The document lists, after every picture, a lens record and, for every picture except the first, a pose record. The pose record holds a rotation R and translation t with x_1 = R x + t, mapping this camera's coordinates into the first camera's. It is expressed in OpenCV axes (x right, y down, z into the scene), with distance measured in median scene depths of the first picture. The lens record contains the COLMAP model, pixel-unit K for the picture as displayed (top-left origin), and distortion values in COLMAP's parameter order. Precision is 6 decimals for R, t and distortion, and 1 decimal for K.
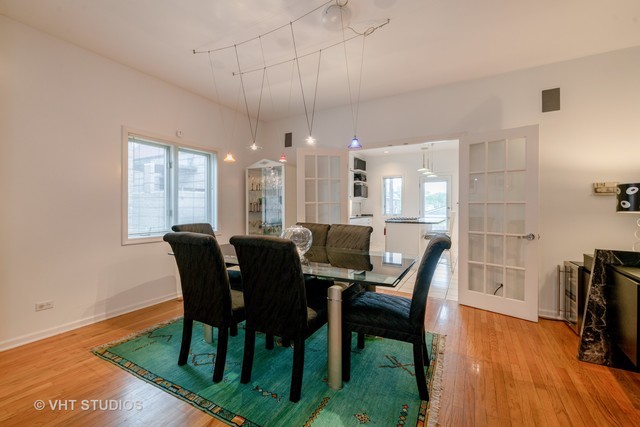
lens RADIAL K [[271.1, 0, 320.1], [0, 271.1, 207.5], [0, 0, 1]] dist [0.000574, 0.000018]
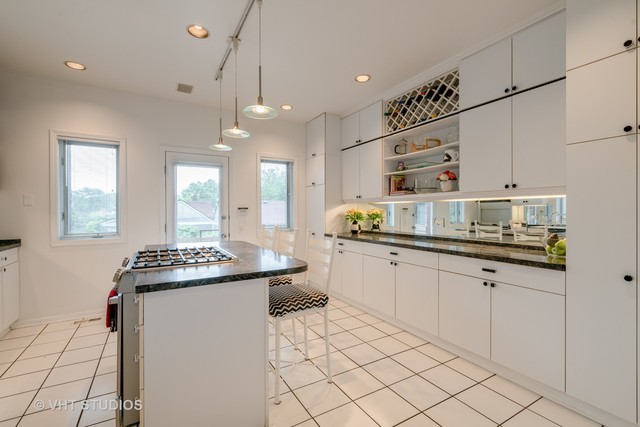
lens RADIAL K [[284.1, 0, 318.0], [0, 284.1, 213.5], [0, 0, 1]] dist [-0.019761, -0.000468]
pose [[0.491942, -0.004760, 0.870615, 0.076244], [0.010207, 0.999948, -0.000301, -0.004444], [-0.870568, 0.009035, 0.491965, 0.516653]]
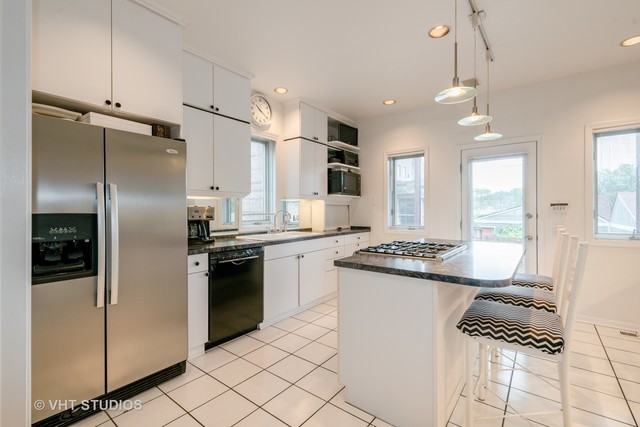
lens RADIAL K [[284.1, 0, 318.0], [0, 284.1, 210.3], [0, 0, 1]] dist [-0.019761, -0.000468]
pose [[0.984659, 0.001133, -0.174488, 0.198314], [-0.002556, 0.999965, -0.007930, -0.003173], [0.174472, 0.008255, 0.984627, 0.450850]]
